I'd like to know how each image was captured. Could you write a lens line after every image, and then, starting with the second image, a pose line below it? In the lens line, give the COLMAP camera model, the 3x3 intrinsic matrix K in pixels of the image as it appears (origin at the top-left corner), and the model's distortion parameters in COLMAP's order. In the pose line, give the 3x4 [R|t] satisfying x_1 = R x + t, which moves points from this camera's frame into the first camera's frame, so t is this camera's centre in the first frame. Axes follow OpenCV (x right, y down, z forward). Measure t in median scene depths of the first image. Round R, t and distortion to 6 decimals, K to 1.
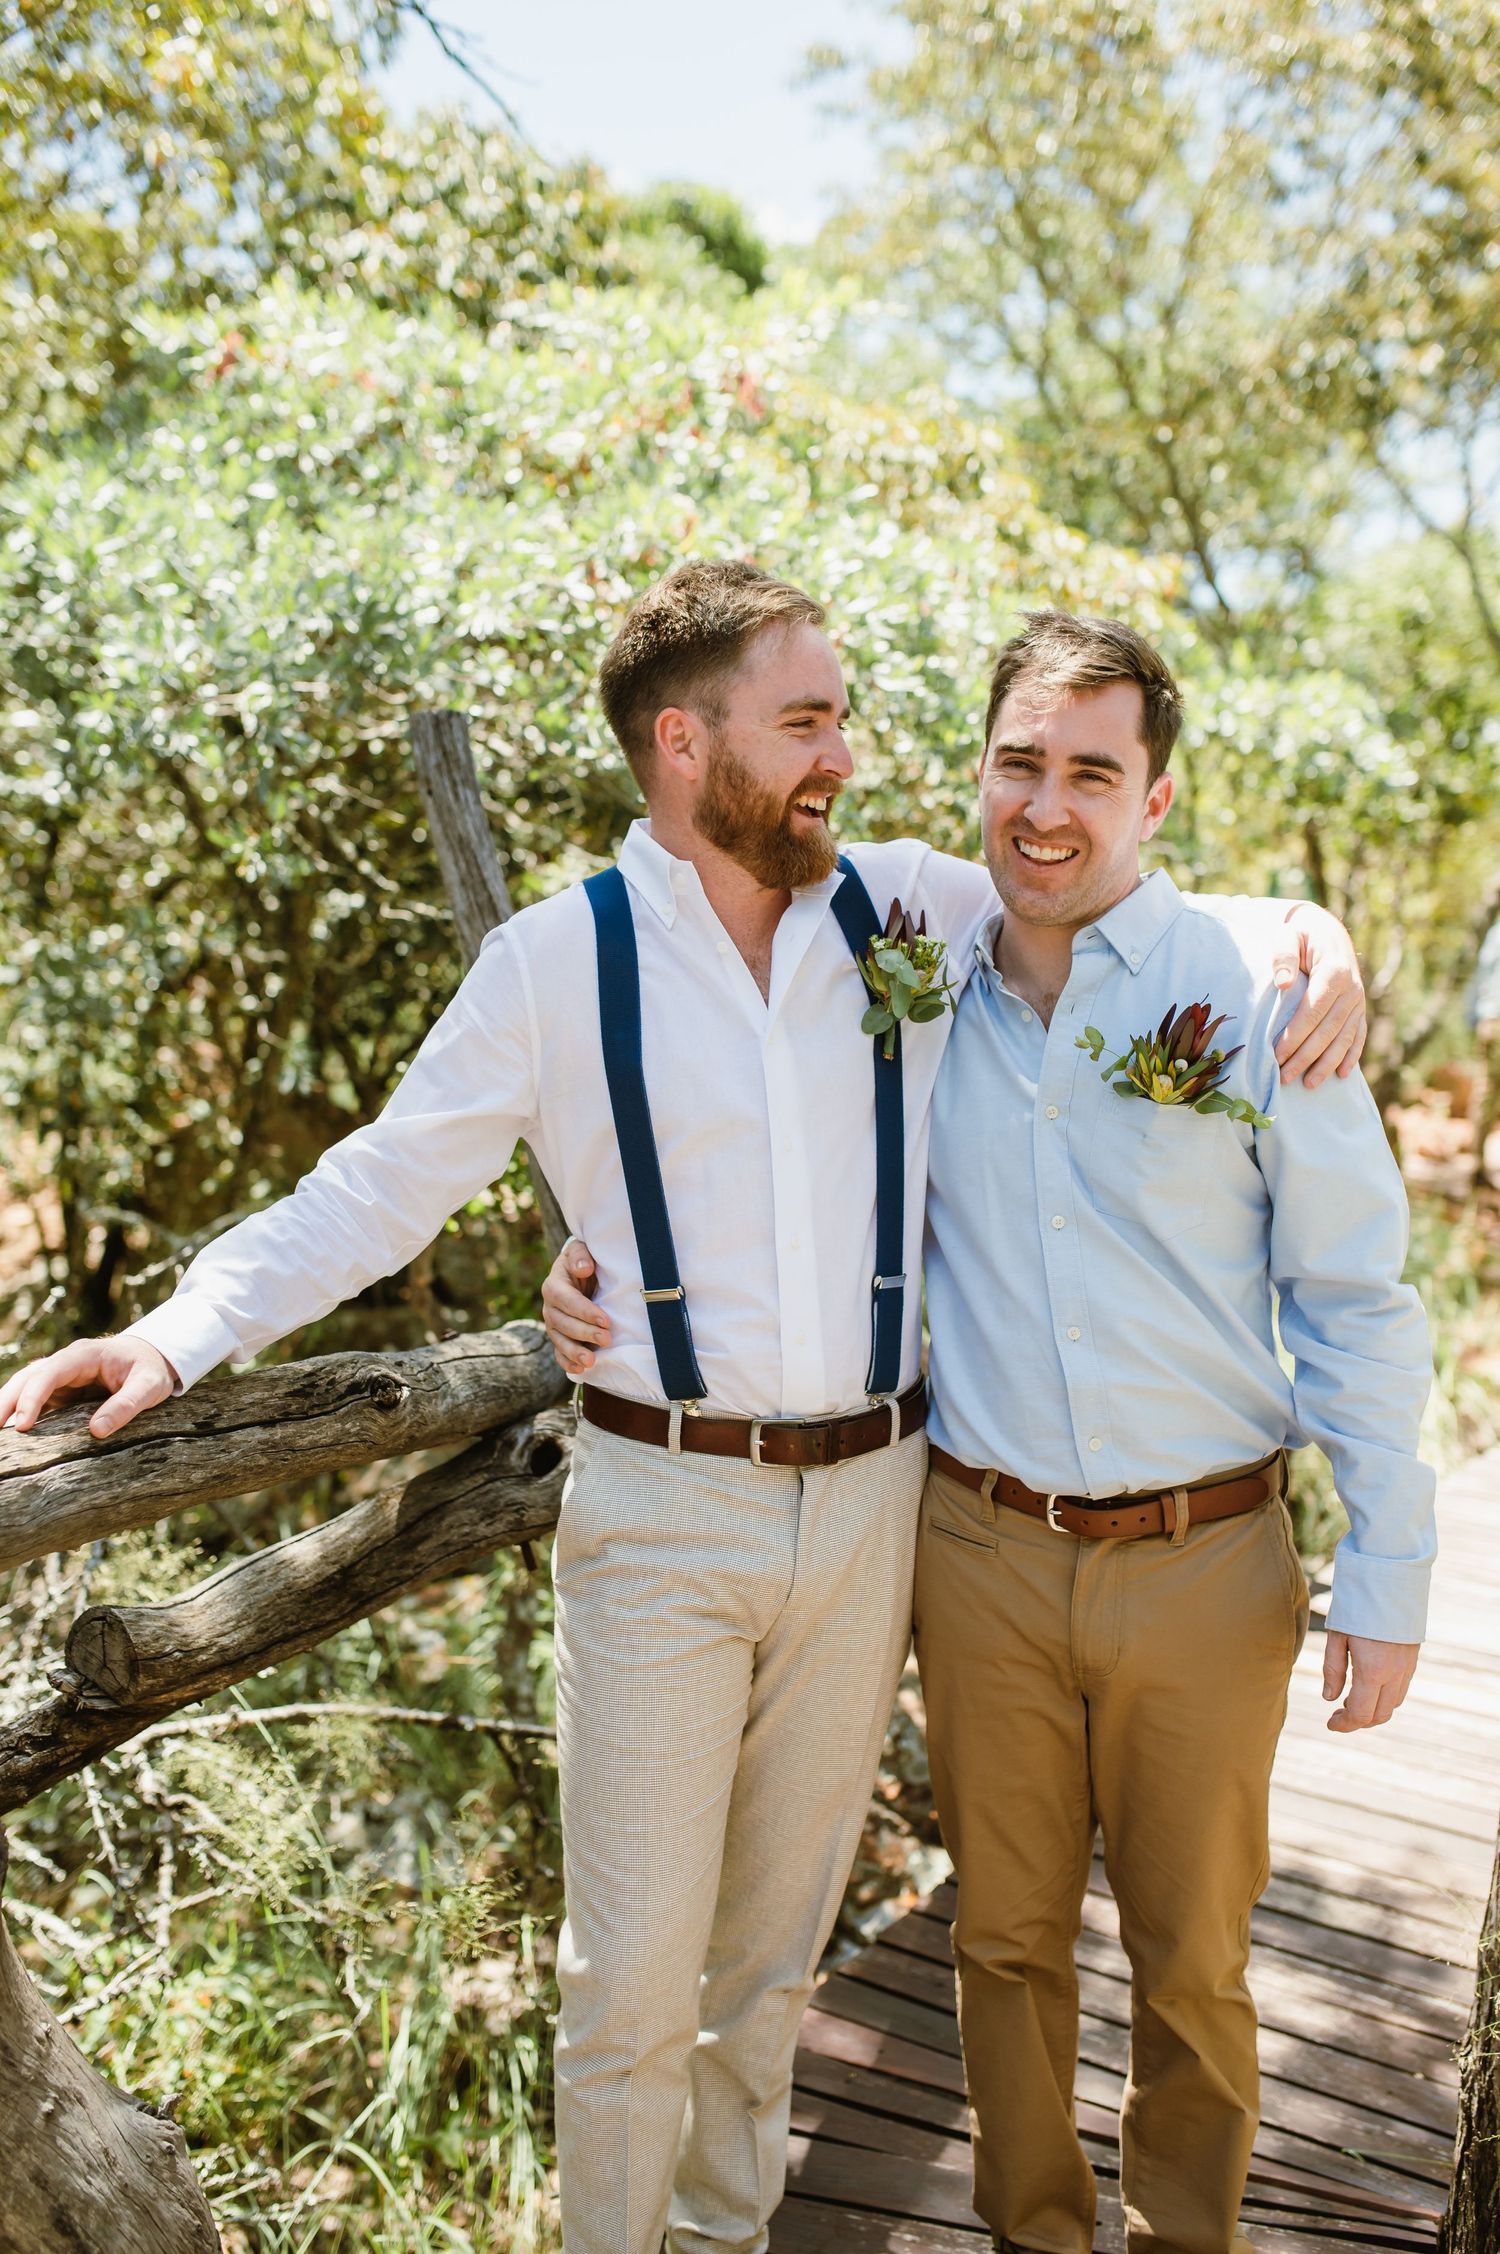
lens RADIAL K [[2171.8, 0, 710.0], [0, 2171.8, 1131.3], [0, 0, 1]] dist [0.009450, 0.000000]
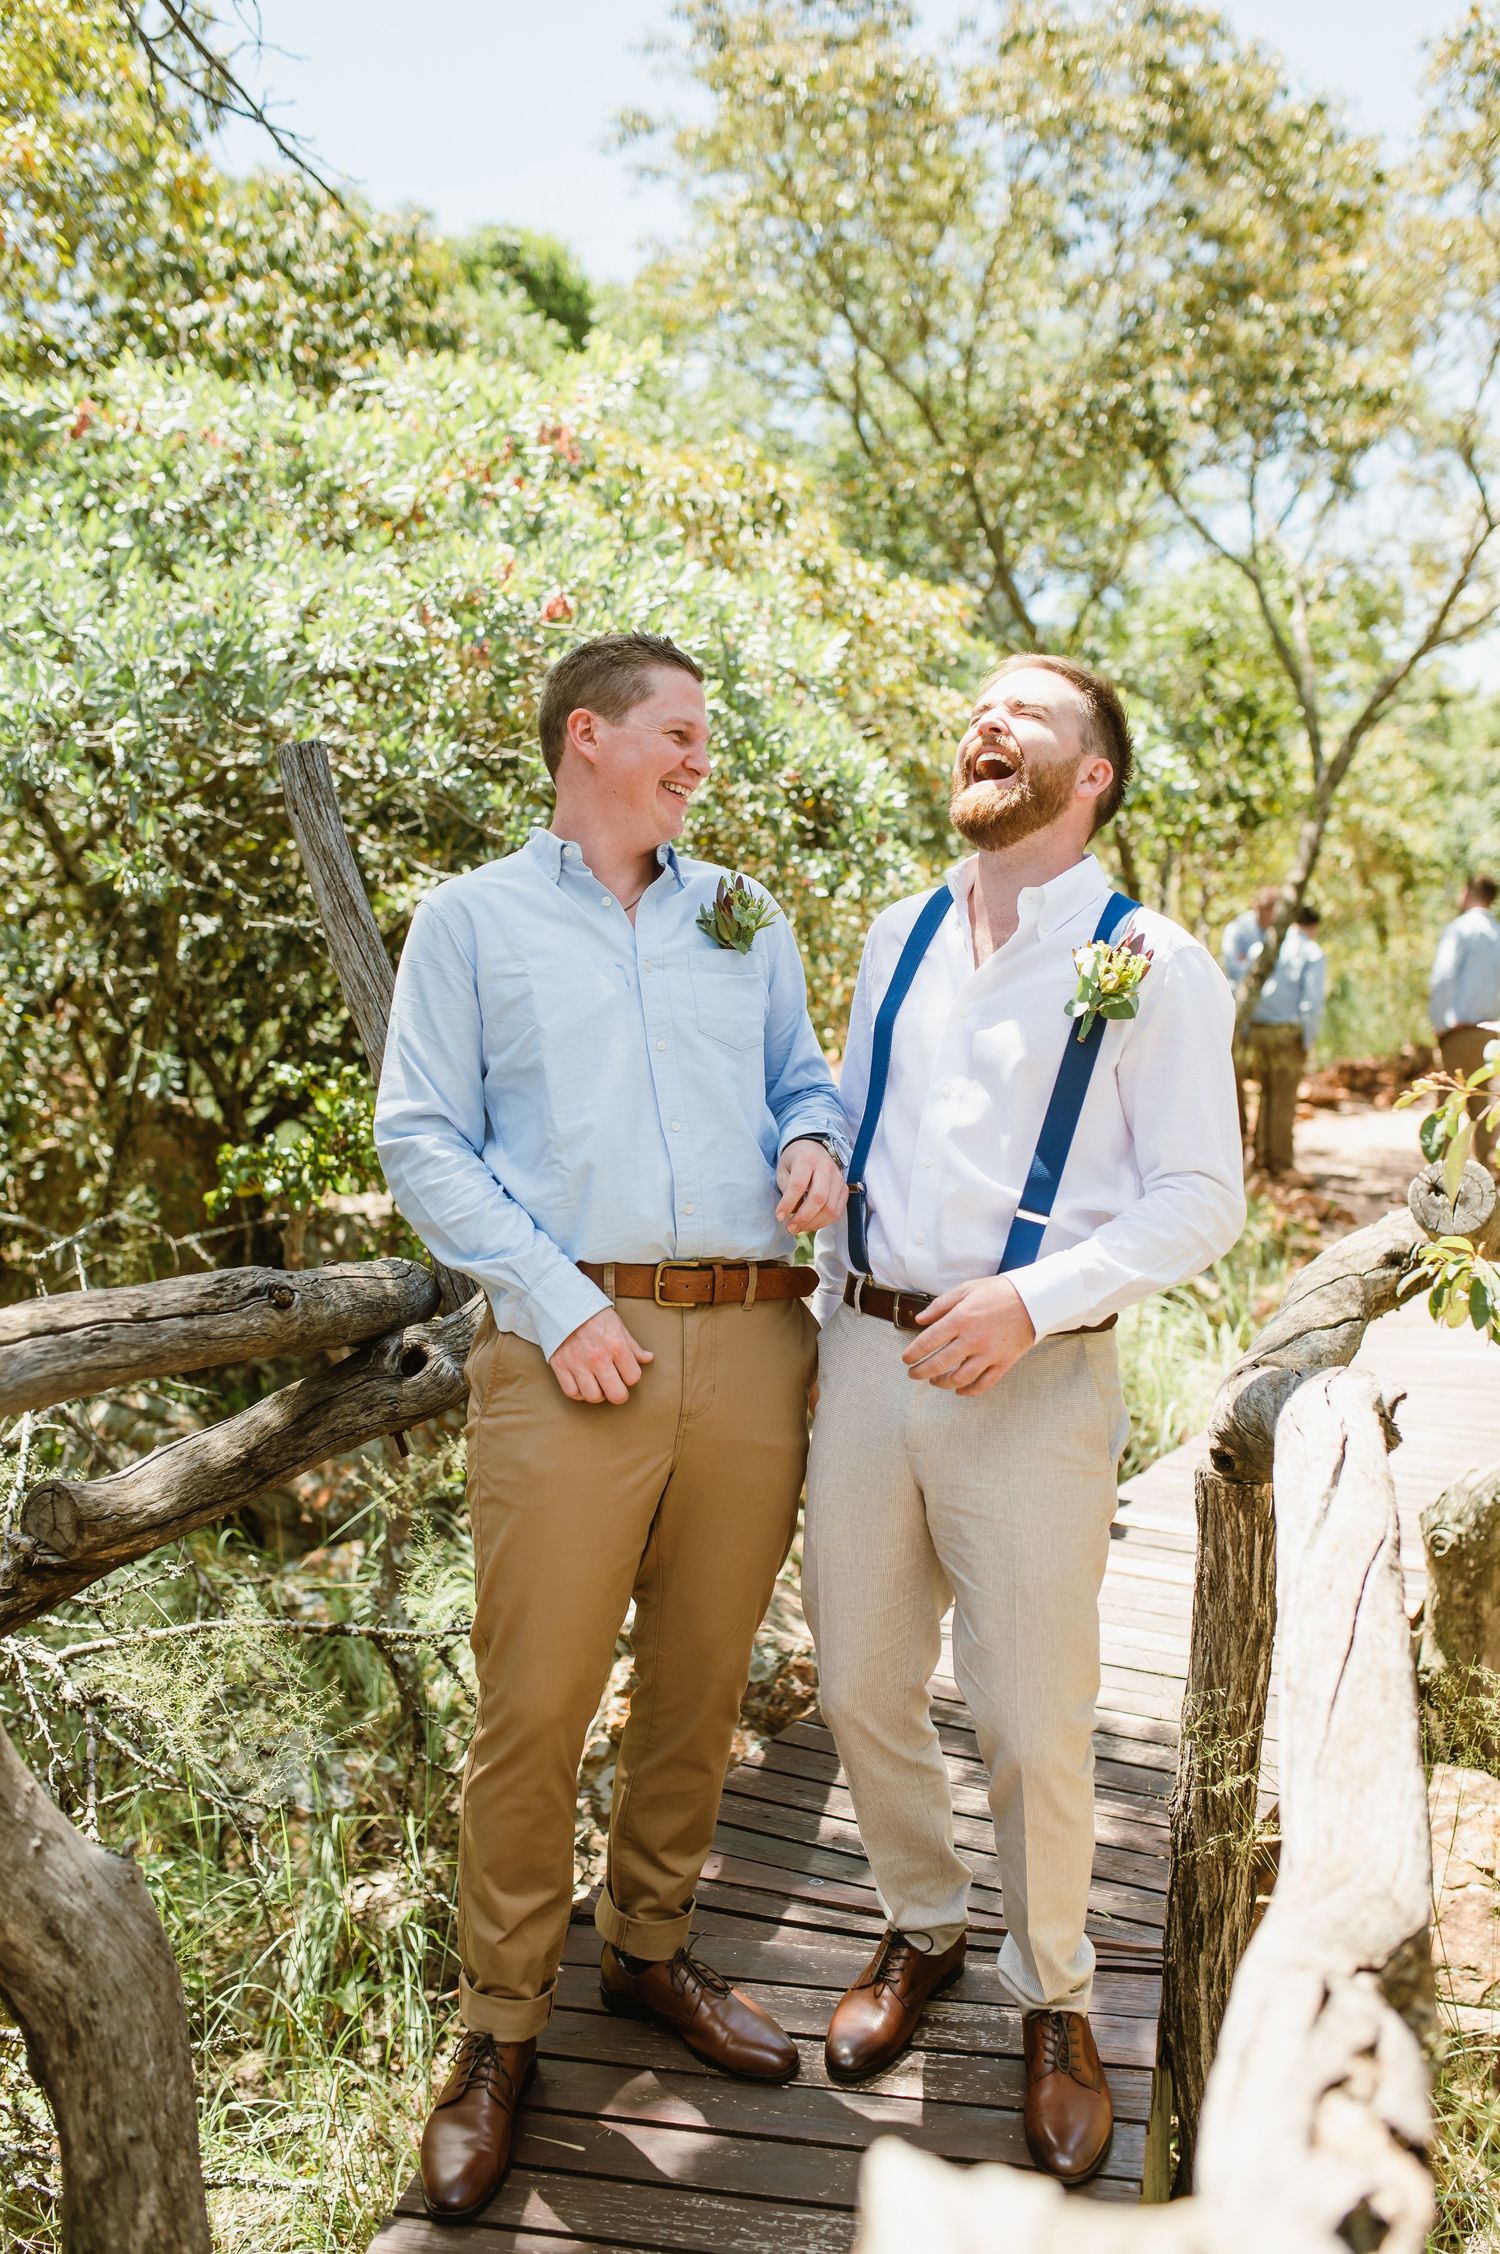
lens RADIAL K [[2171.8, 0, 735.7], [0, 2171.8, 1134.6], [0, 0, 1]] dist [0.009450, 0.000000]
pose [[0.996439, -0.034323, 0.077012, 0.005548], [0.034988, 0.999361, -0.007302, 0.016353], [-0.076712, 0.009970, 0.997003, -0.085746]]
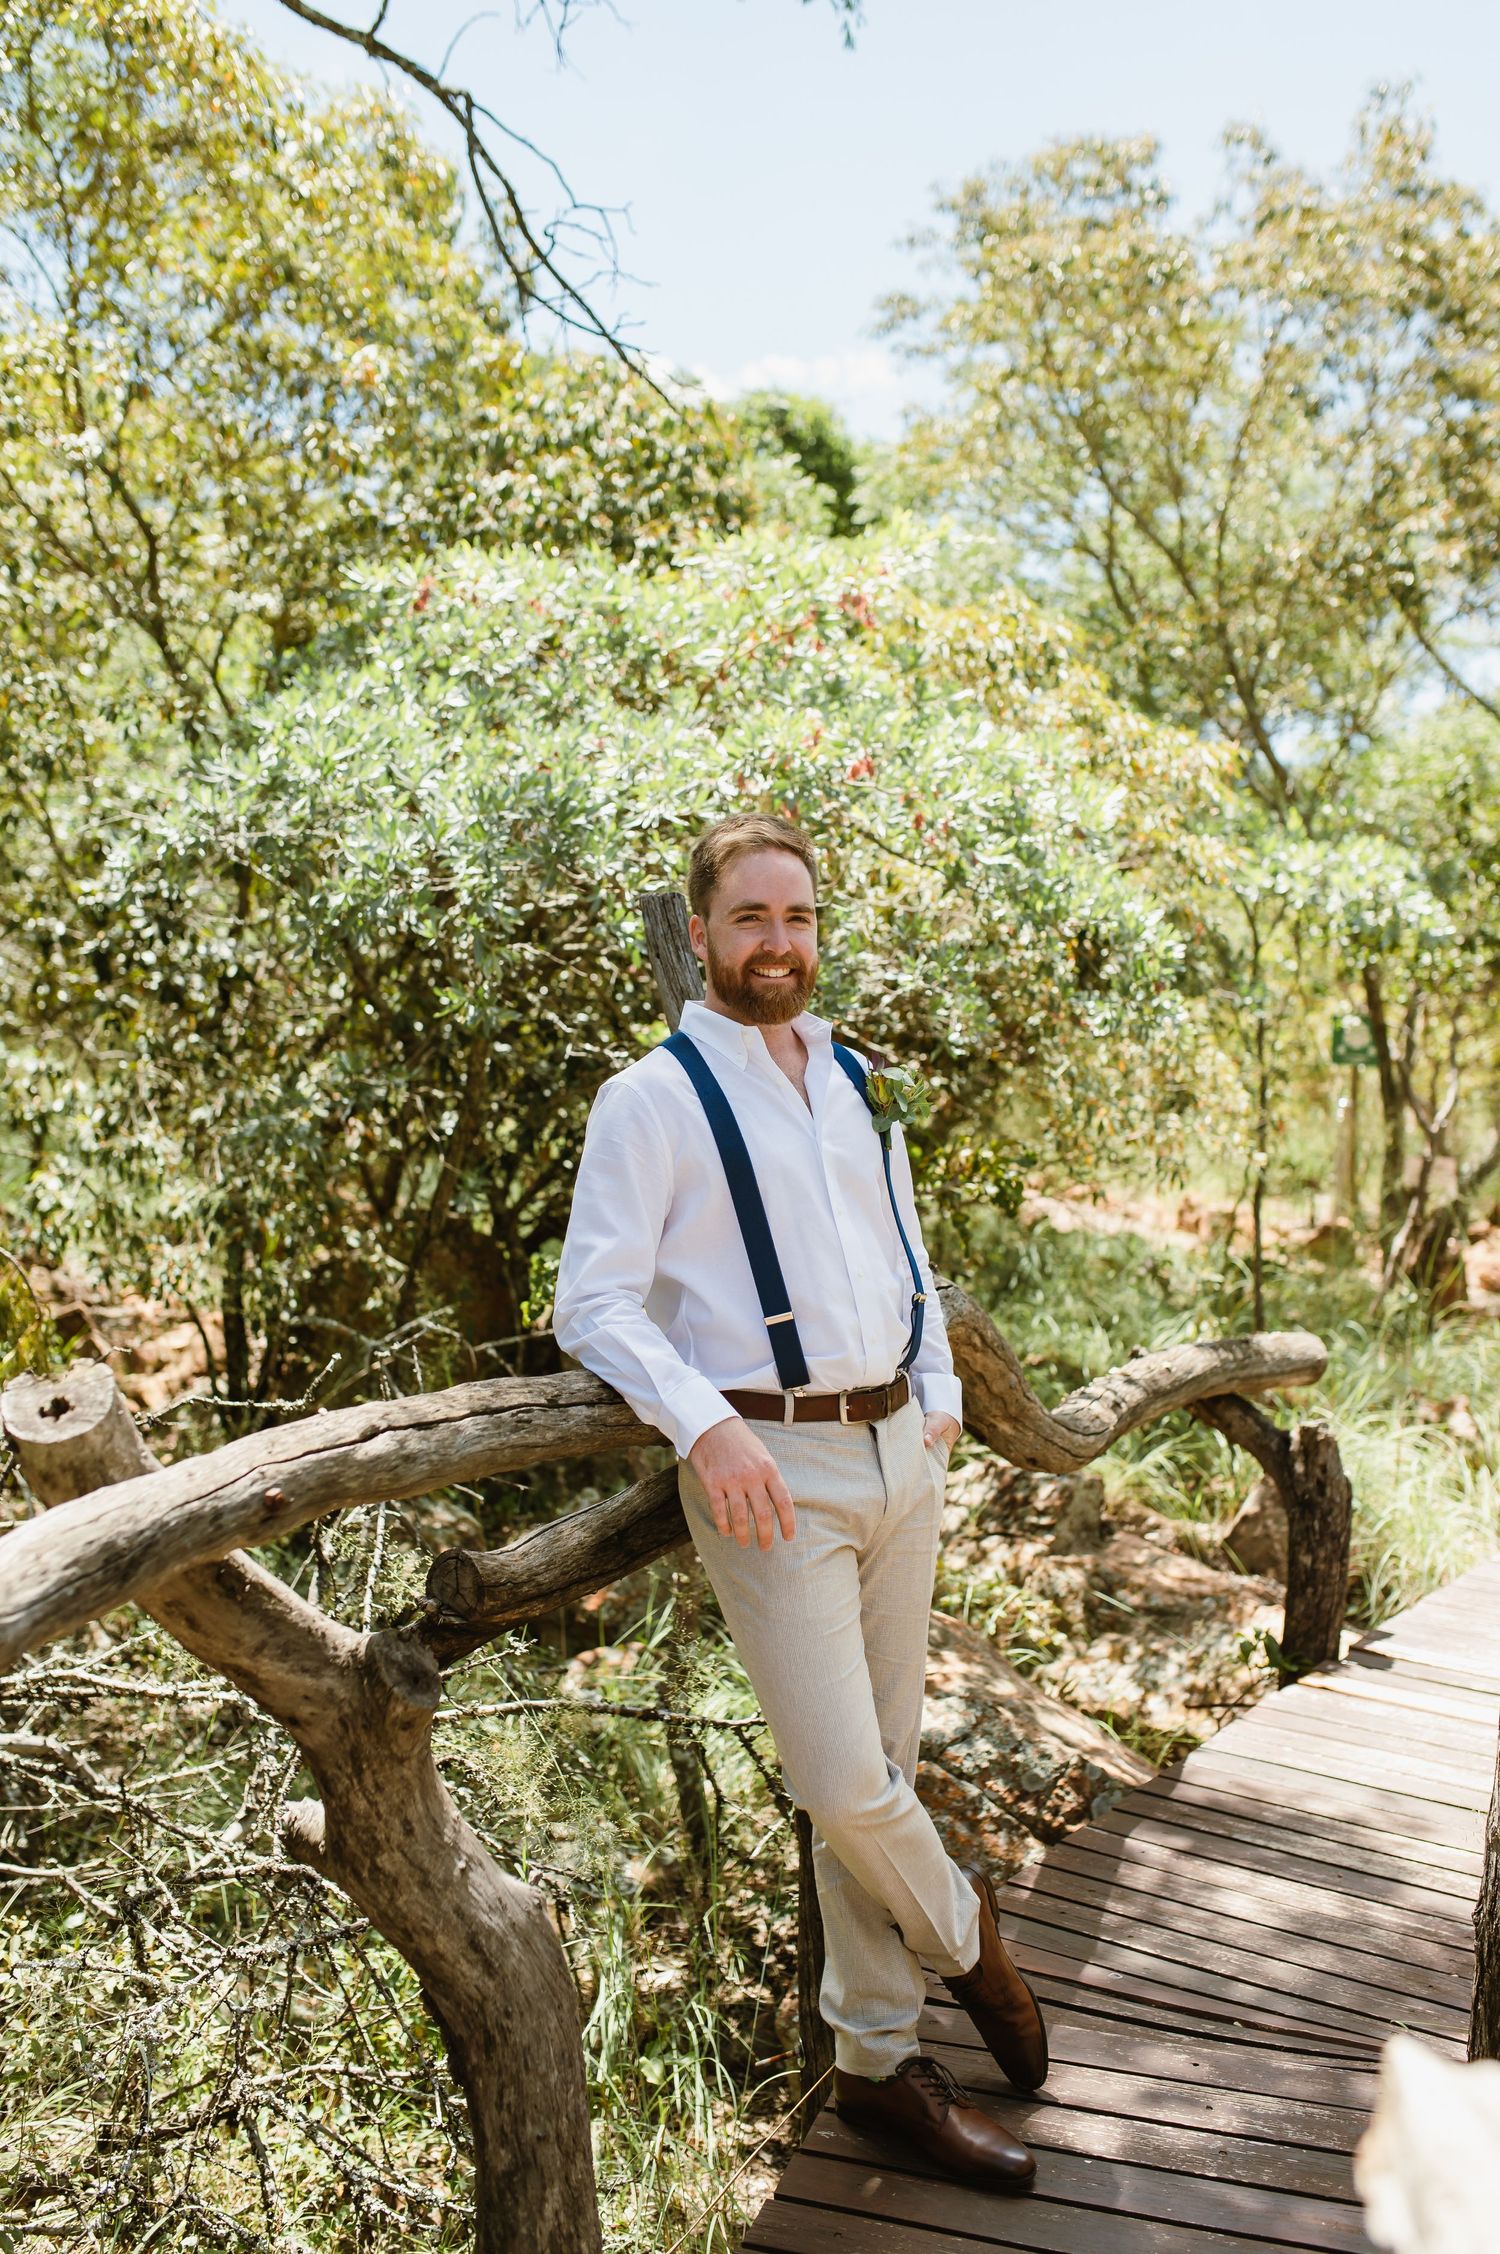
lens RADIAL K [[2171.8, 0, 709.4], [0, 2171.8, 1114.2], [0, 0, 1]] dist [0.009450, 0.000000]
pose [[0.999478, -0.007555, -0.031413, -0.025625], [0.005097, 0.996972, -0.077590, 0.018126], [0.031904, 0.077389, 0.996490, -0.133084]]
